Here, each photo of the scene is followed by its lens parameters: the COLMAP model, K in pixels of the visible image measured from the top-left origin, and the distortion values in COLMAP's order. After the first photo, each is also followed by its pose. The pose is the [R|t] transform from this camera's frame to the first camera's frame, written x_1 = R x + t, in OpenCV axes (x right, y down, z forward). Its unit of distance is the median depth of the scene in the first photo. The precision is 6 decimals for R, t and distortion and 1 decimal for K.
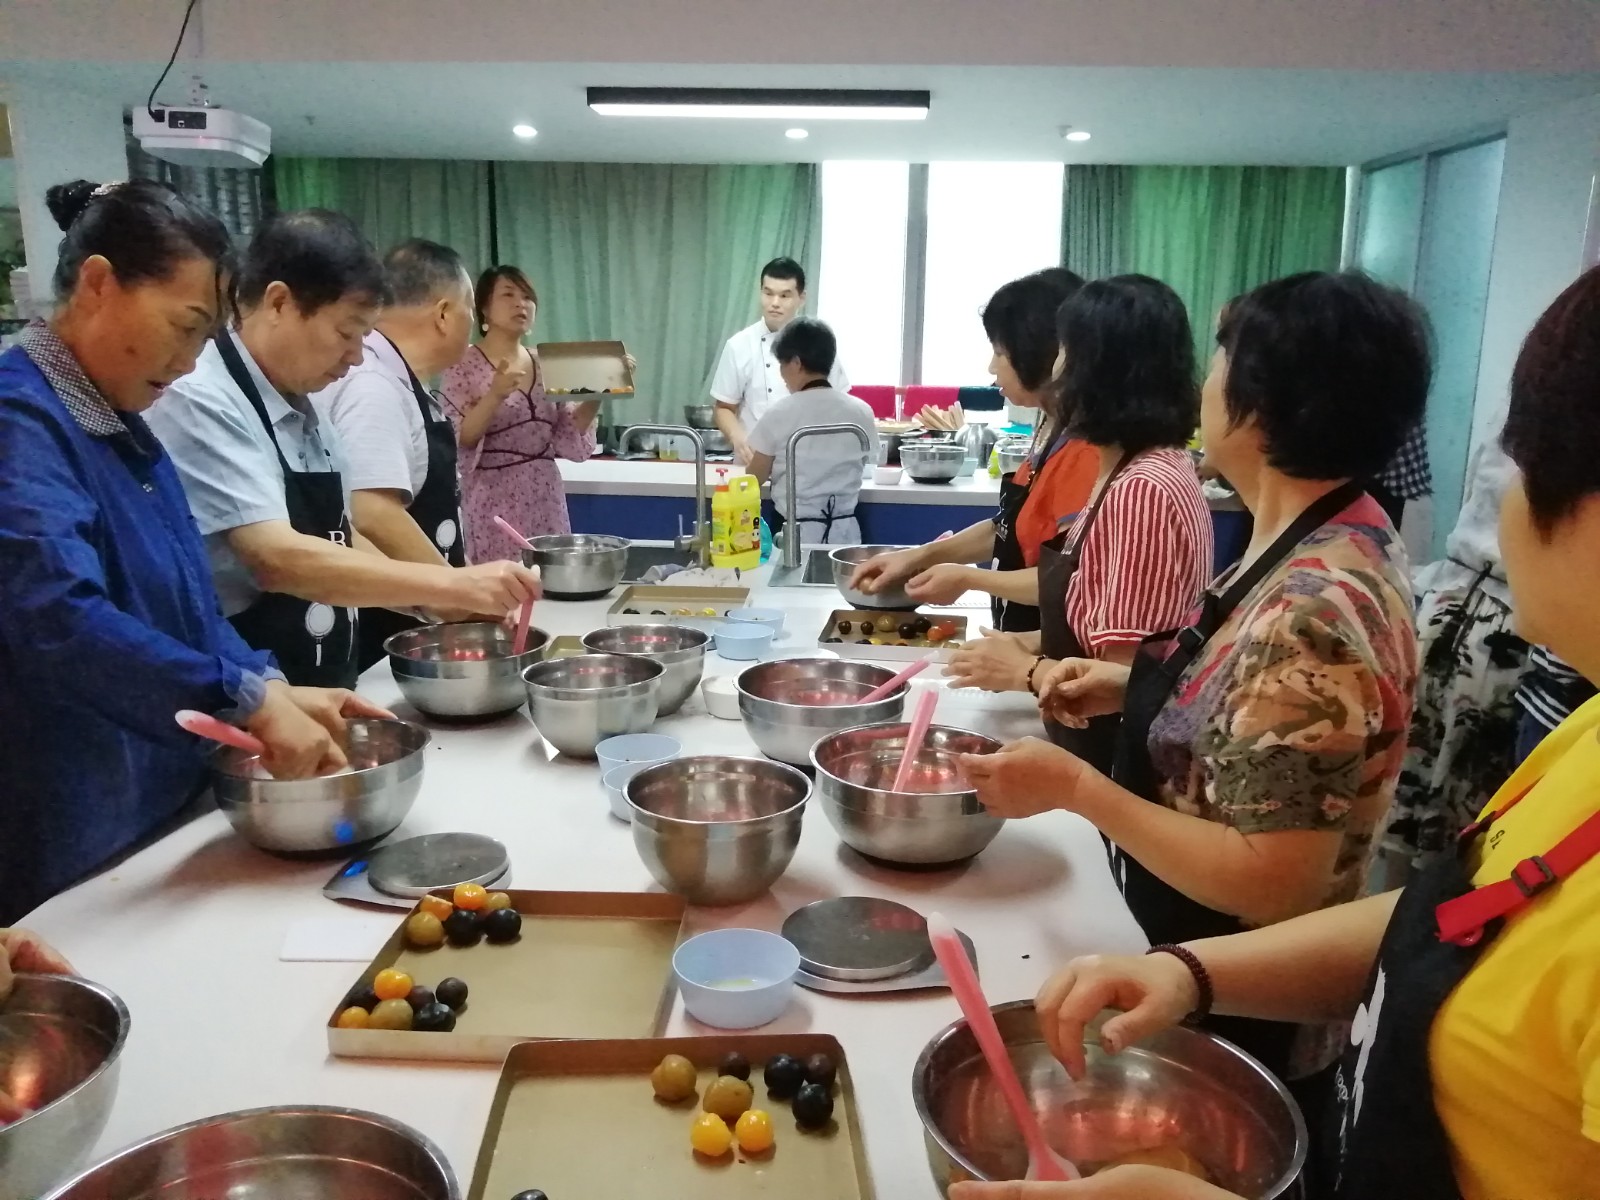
lens RADIAL K [[1242.6, 0, 800.0], [0, 1242.6, 600.0], [0, 0, 1]] dist [-0.031465, -0.020558]
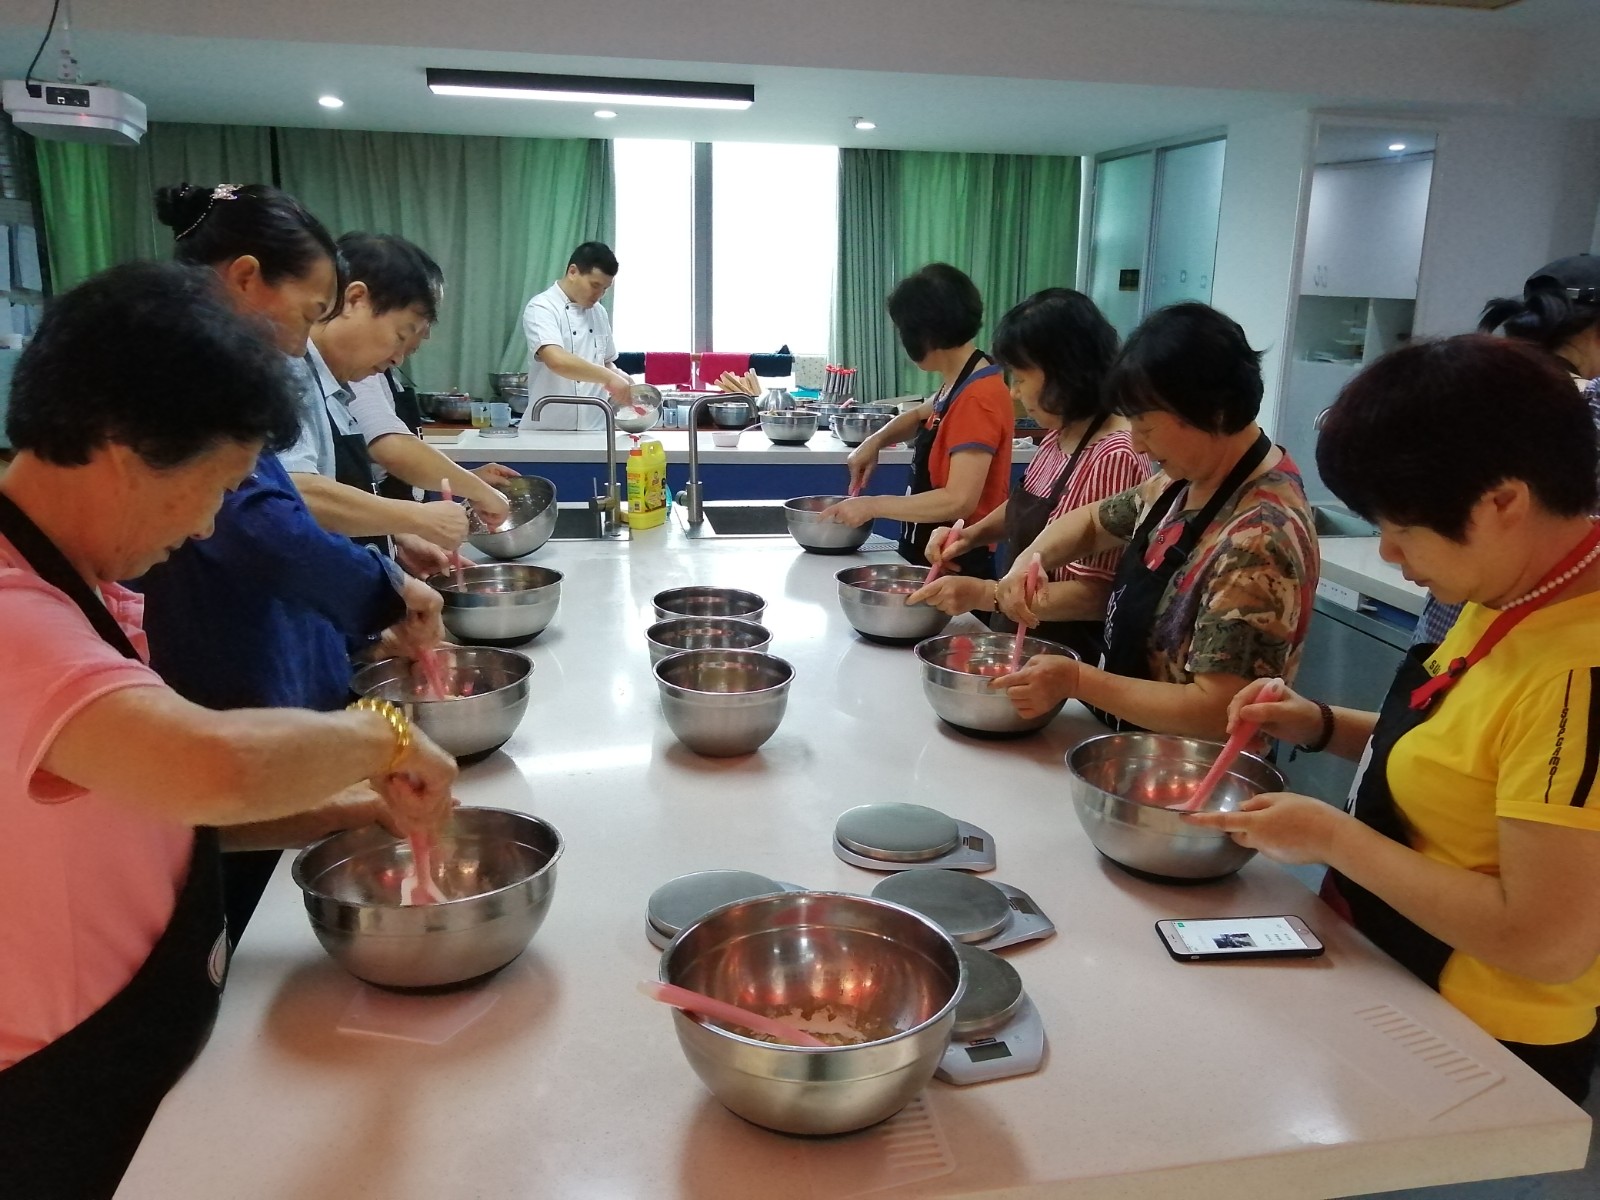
lens RADIAL K [[1242.6, 0, 800.0], [0, 1242.6, 600.0], [0, 0, 1]] dist [-0.031465, -0.020558]
pose [[0.972789, -0.049459, 0.226351, -0.089348], [0.042835, 0.998501, 0.034083, 0.005135], [-0.227697, -0.023460, 0.973449, -0.059763]]
